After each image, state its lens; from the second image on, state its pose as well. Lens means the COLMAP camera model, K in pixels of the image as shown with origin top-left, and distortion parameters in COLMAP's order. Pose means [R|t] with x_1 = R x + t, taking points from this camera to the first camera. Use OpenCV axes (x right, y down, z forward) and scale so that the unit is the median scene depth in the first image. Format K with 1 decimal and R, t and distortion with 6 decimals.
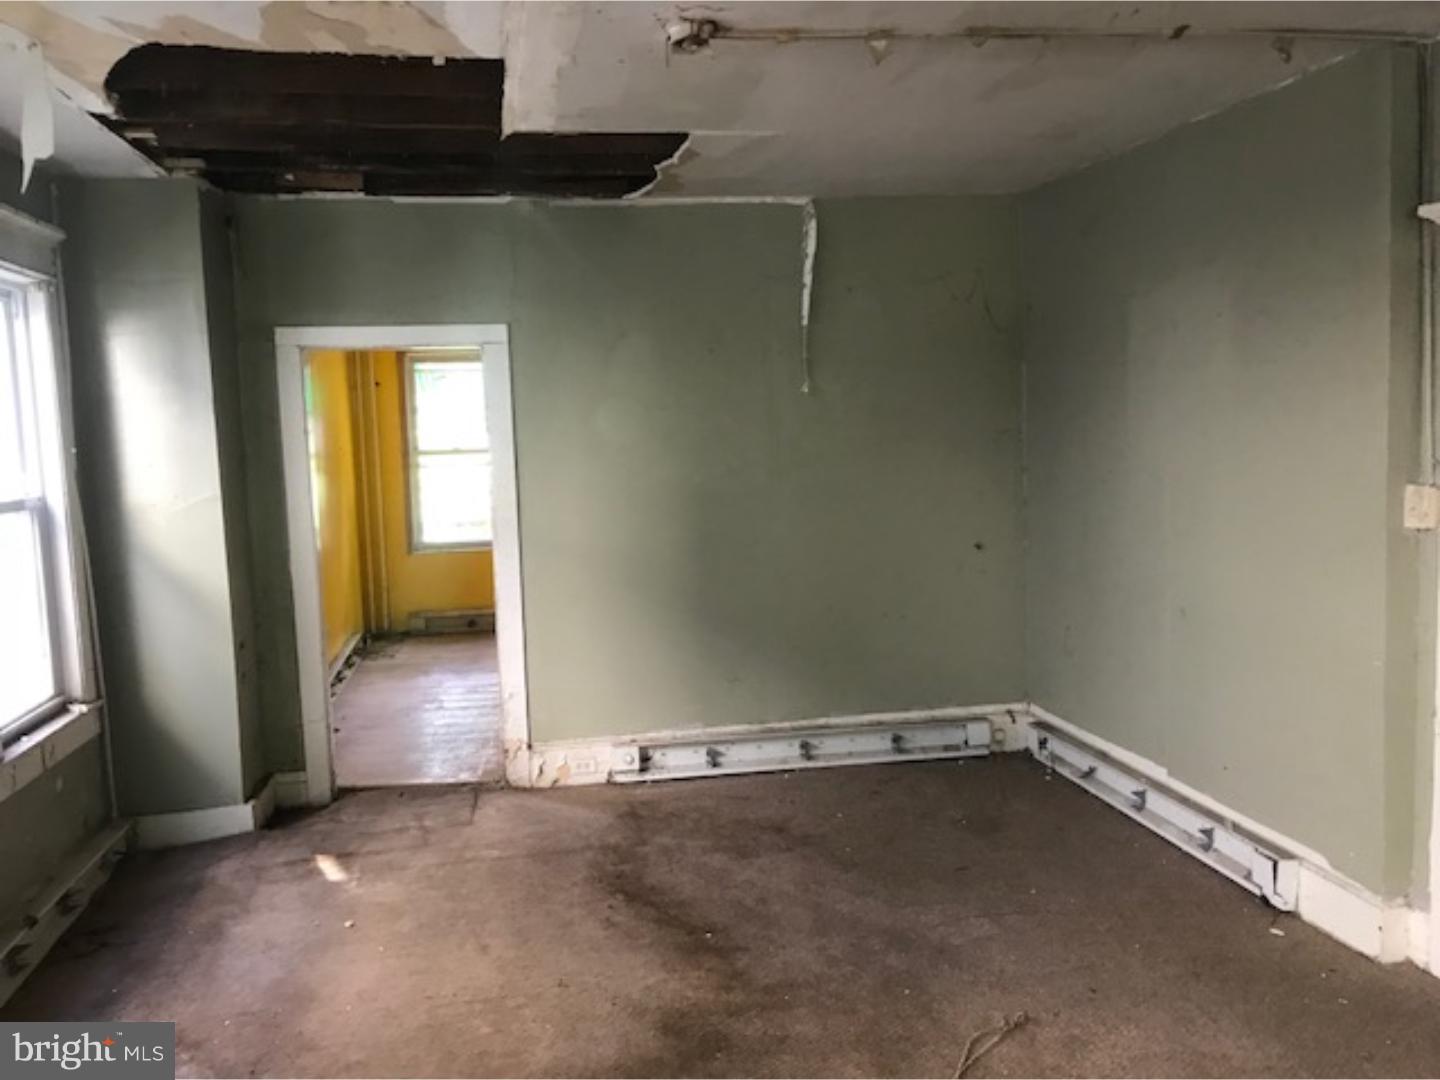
lens RADIAL K [[1146.2, 0, 725.1], [0, 1146.2, 537.1], [0, 0, 1]] dist [-0.007955, -0.003654]
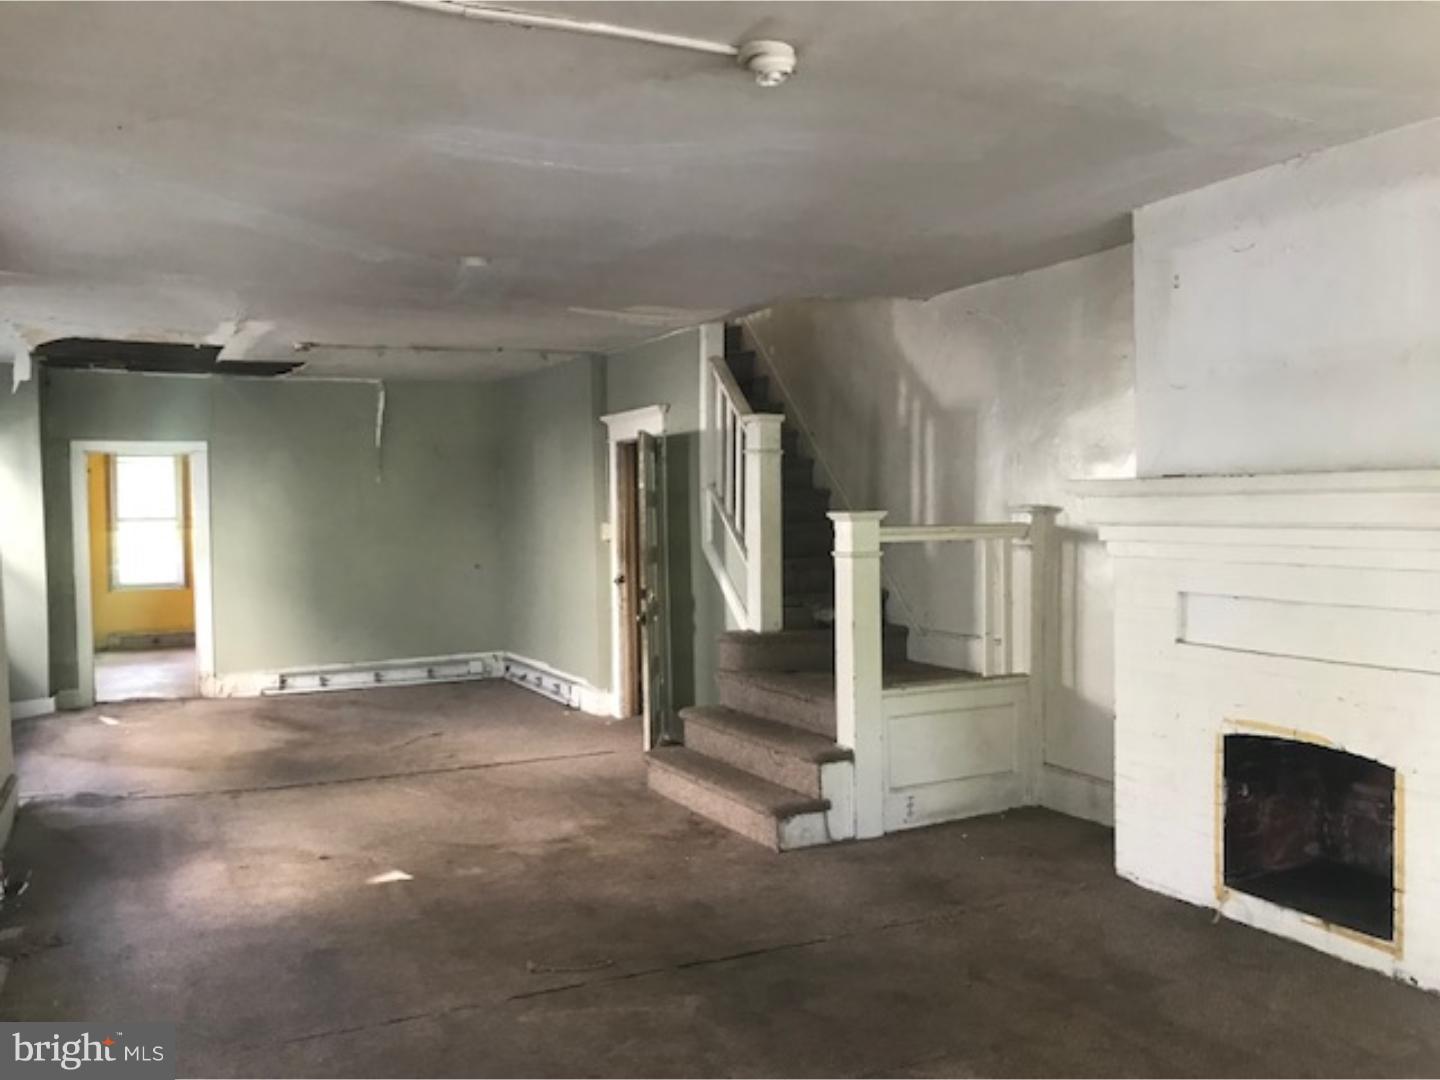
lens RADIAL K [[1146.2, 0, 725.1], [0, 1146.2, 537.1], [0, 0, 1]] dist [-0.007955, -0.003654]
pose [[0.958601, 0.006942, 0.284668, 0.083568], [0.016130, 0.996774, -0.078626, 0.120531], [-0.284295, 0.079962, 0.955396, -0.949865]]
